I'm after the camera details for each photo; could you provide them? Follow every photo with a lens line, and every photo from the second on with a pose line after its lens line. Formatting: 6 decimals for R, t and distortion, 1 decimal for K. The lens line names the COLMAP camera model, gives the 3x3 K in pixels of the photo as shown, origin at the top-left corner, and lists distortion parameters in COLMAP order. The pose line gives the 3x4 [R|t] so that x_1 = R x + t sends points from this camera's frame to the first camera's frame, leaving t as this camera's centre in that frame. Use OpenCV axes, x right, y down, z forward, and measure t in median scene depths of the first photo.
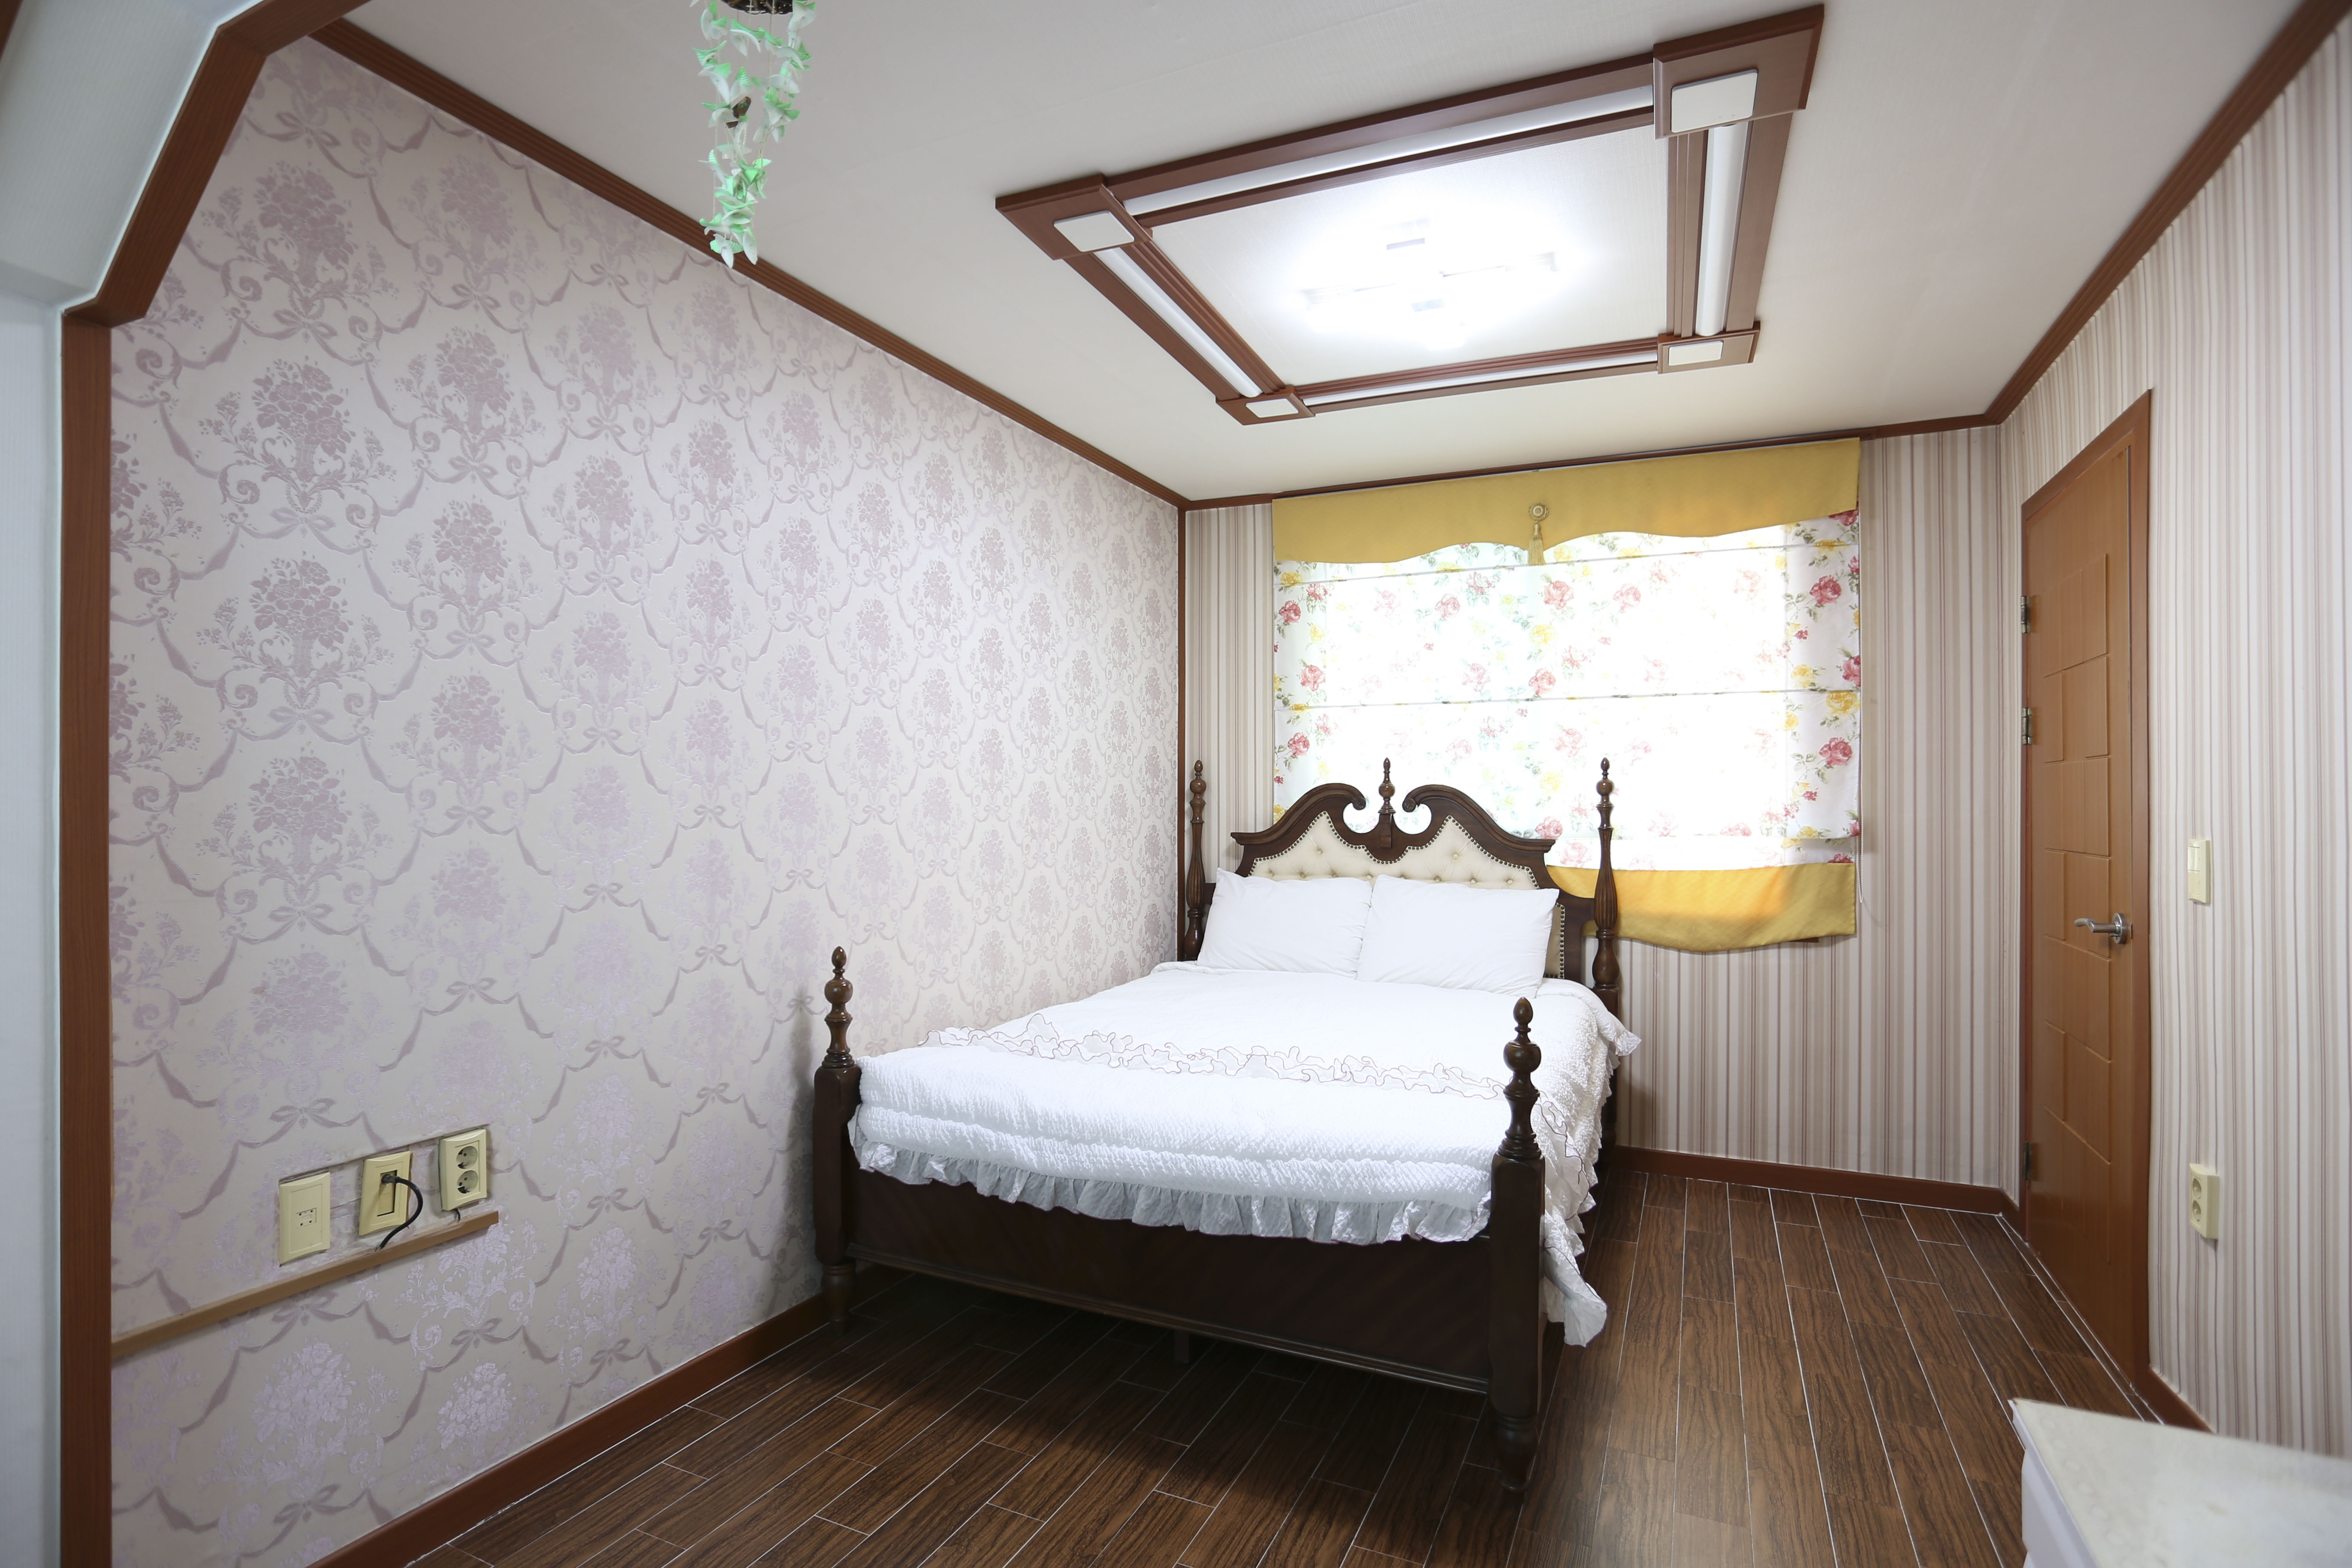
lens RADIAL K [[1142.2, 0, 1173.5], [0, 1142.2, 792.2], [0, 0, 1]] dist [-0.066467, 0.040398]
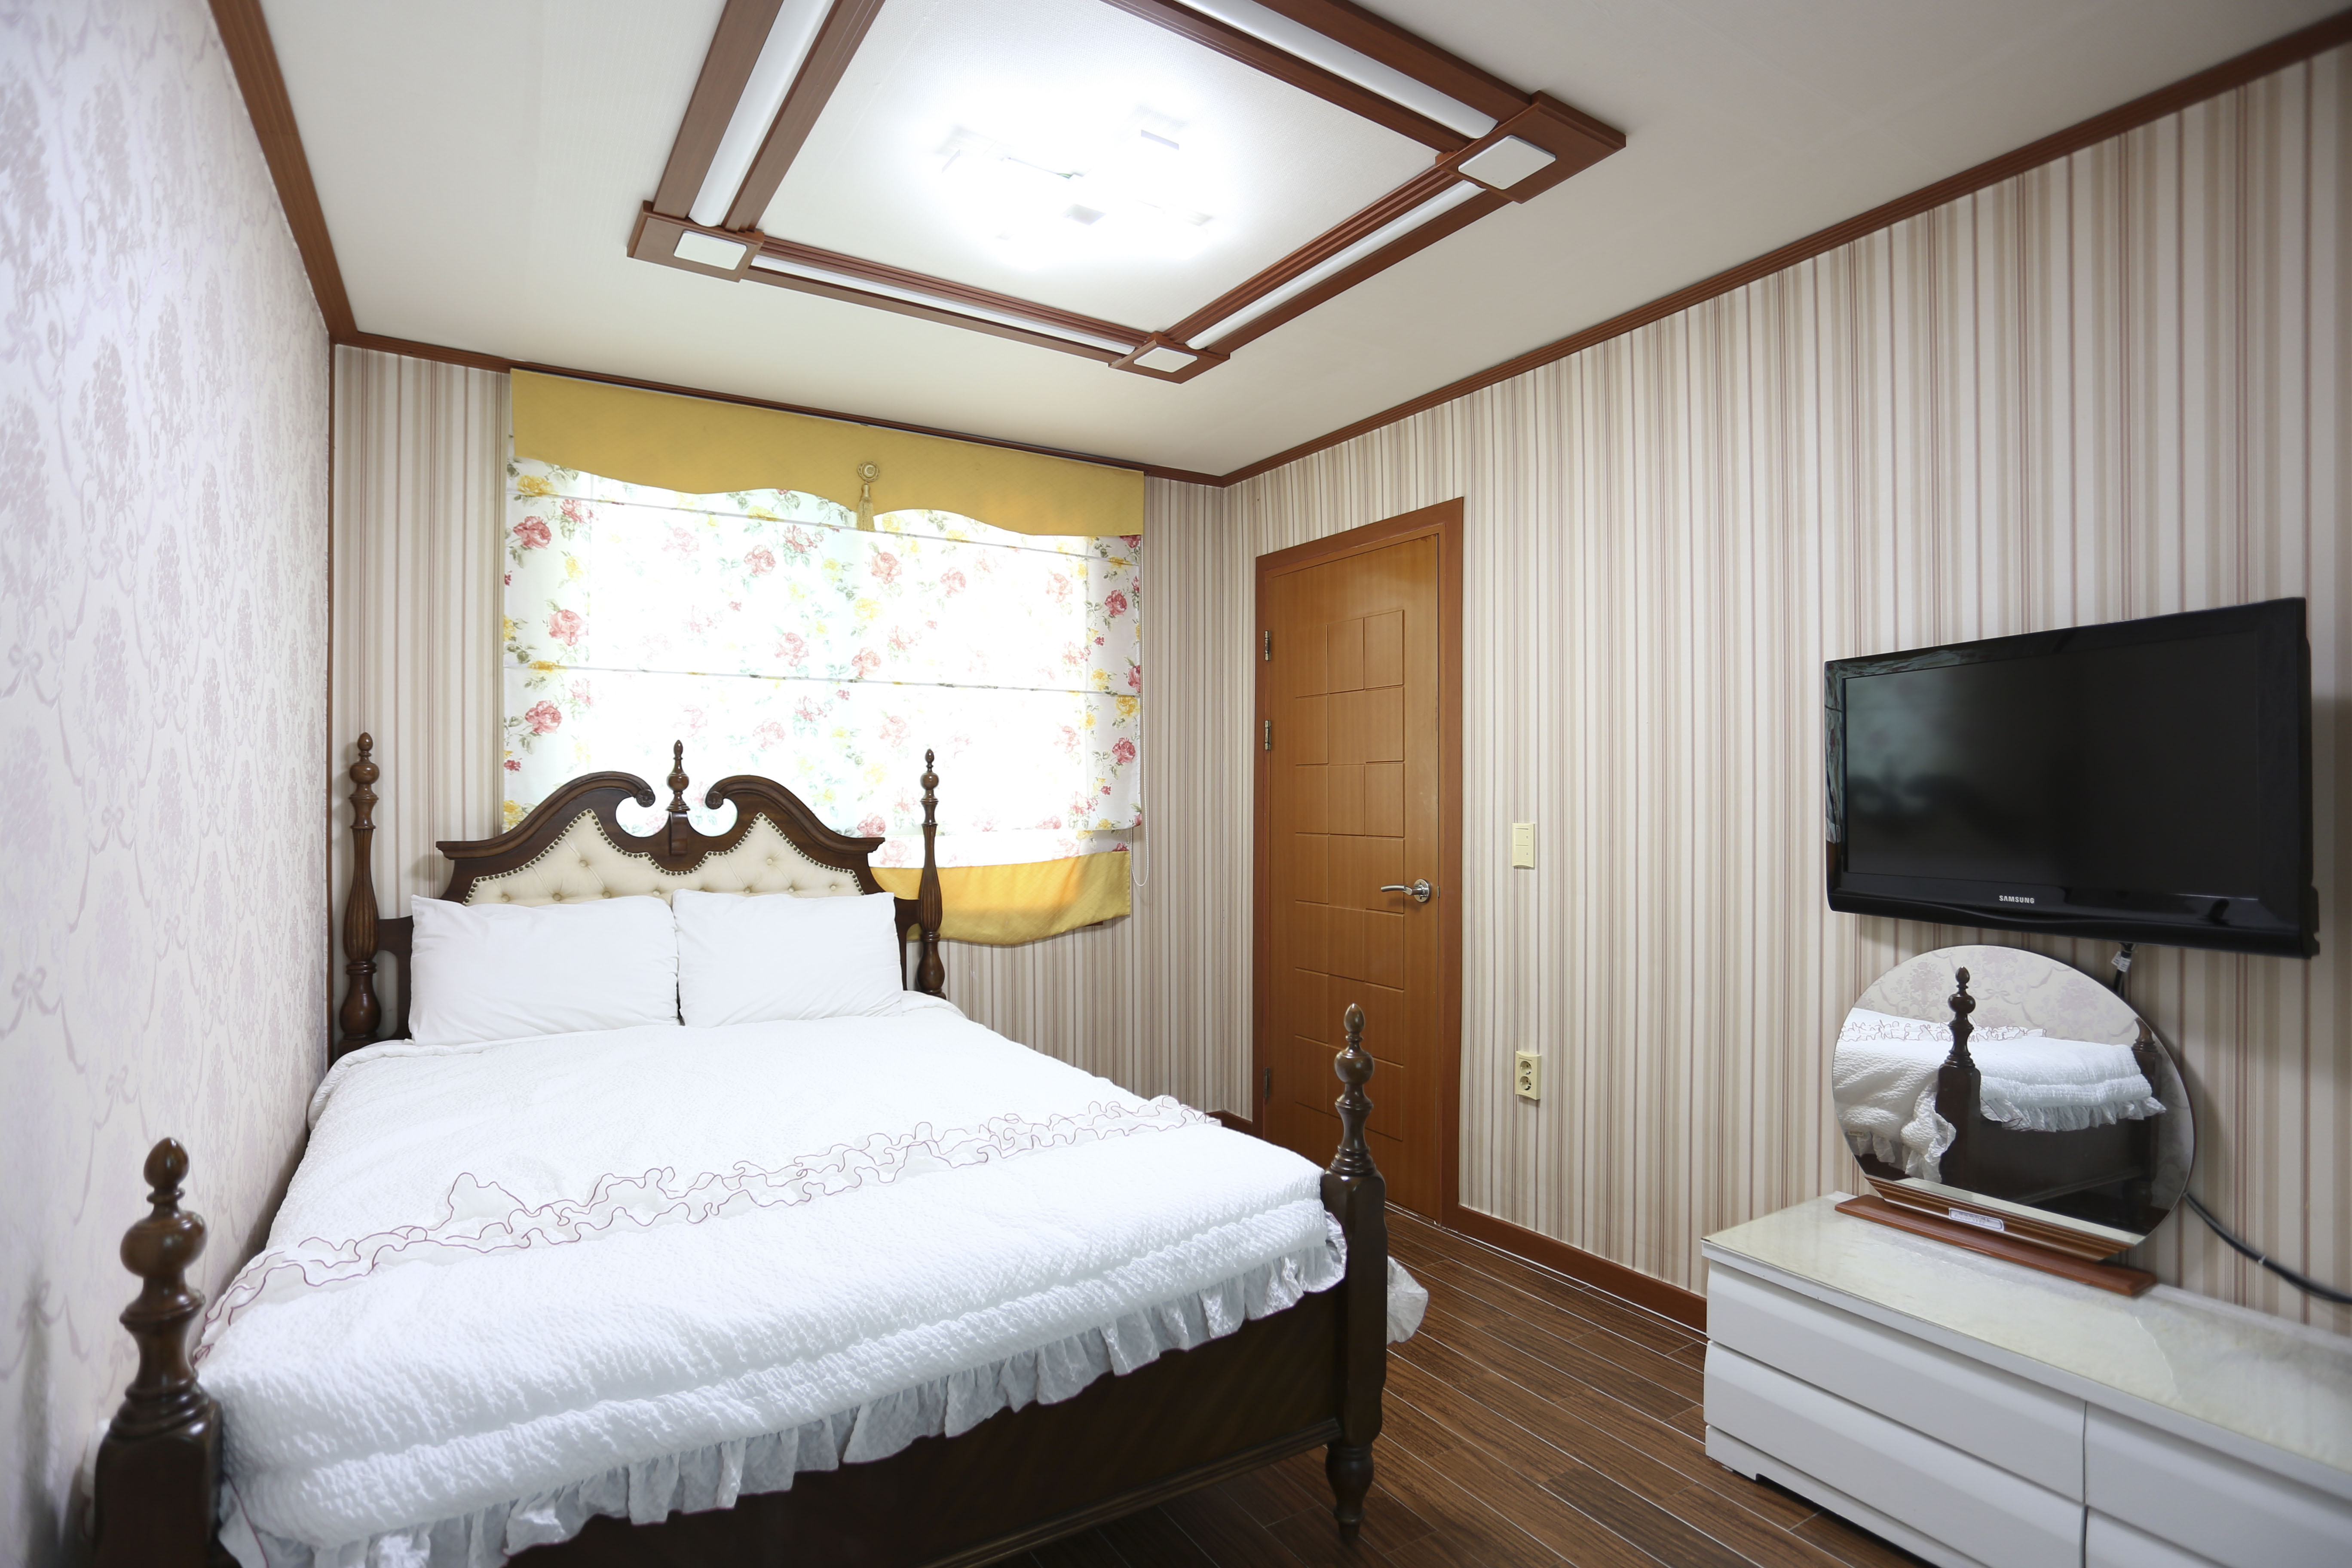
lens RADIAL K [[1142.2, 0, 1173.5], [0, 1142.2, 792.2], [0, 0, 1]] dist [-0.066467, 0.040398]
pose [[0.559926, 0.001053, 0.828542, -0.298521], [-0.006290, 0.999976, 0.002980, 0.001263], [-0.828519, -0.006880, 0.559919, 0.314437]]
